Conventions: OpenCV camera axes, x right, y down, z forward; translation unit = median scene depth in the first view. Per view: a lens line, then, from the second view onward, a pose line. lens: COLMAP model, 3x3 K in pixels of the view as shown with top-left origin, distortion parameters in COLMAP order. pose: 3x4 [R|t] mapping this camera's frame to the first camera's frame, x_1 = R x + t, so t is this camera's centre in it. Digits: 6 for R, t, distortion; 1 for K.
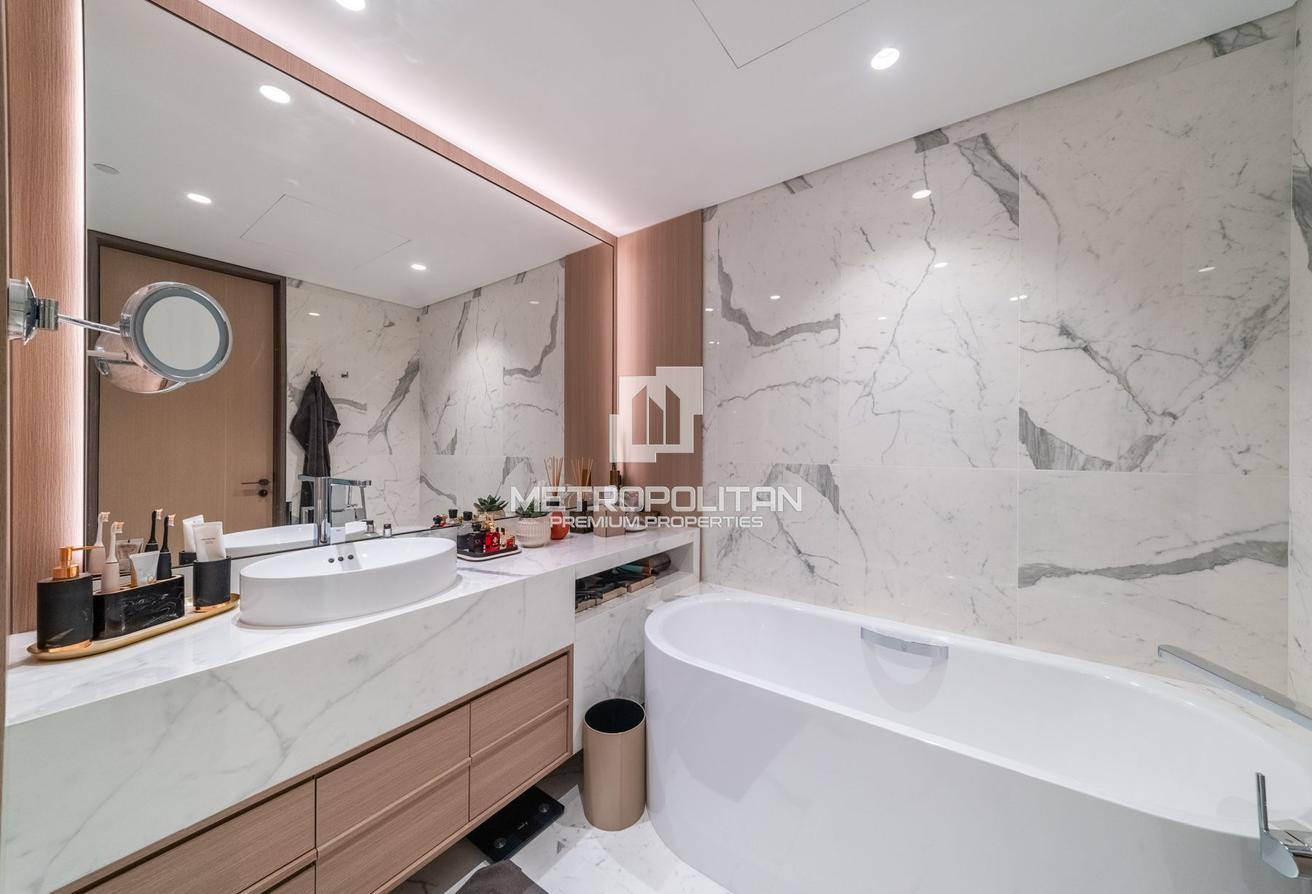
lens RADIAL K [[456.6, 0, 654.5], [0, 456.6, 444.8], [0, 0, 1]] dist [0.000009, -0.001314]
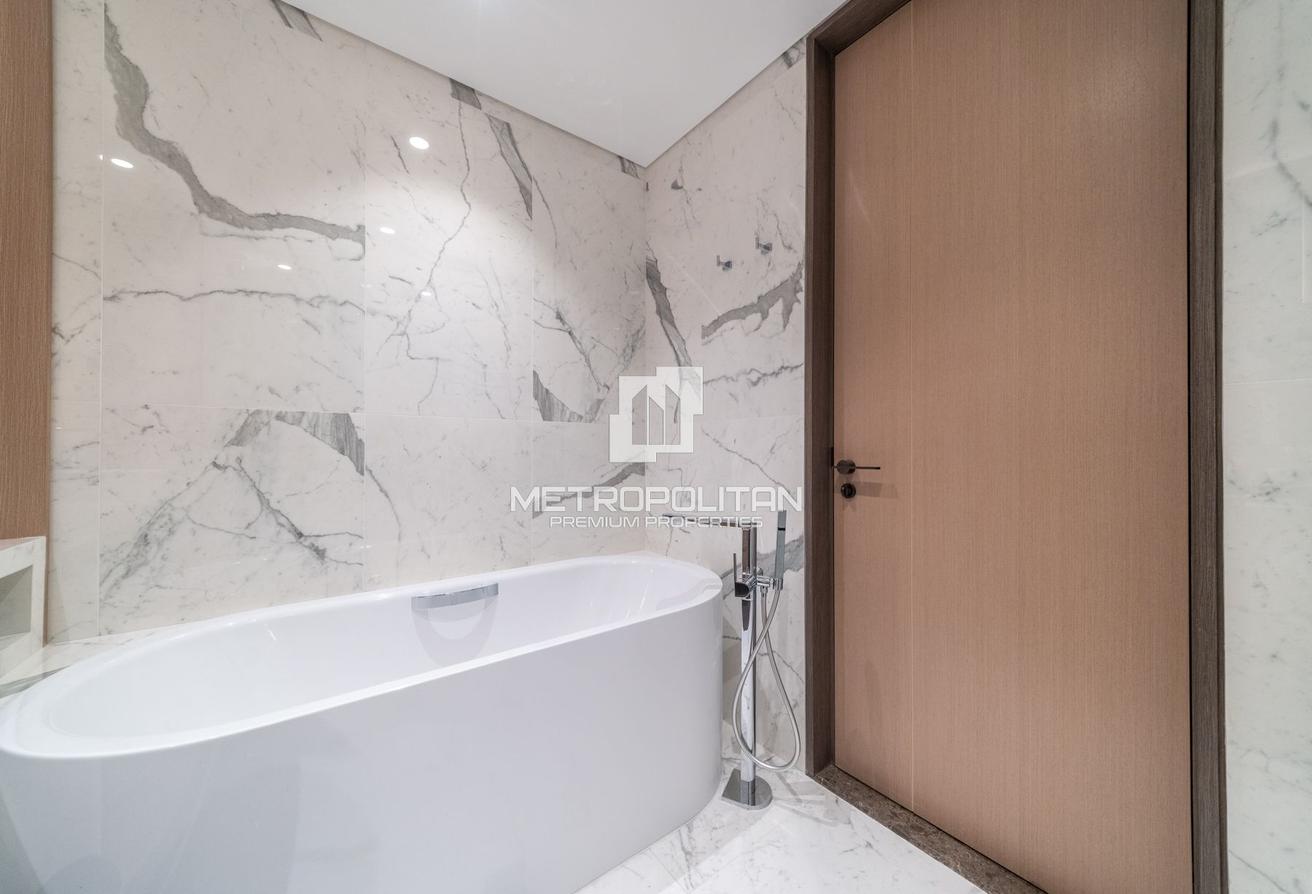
lens RADIAL K [[456.6, 0, 657.7], [0, 456.6, 450.7], [0, 0, 1]] dist [0.000009, -0.001314]
pose [[0.284104, -0.004727, 0.958782, -0.239274], [-0.005137, 0.999966, 0.006452, 0.109181], [-0.958780, -0.006758, 0.284070, 0.297937]]
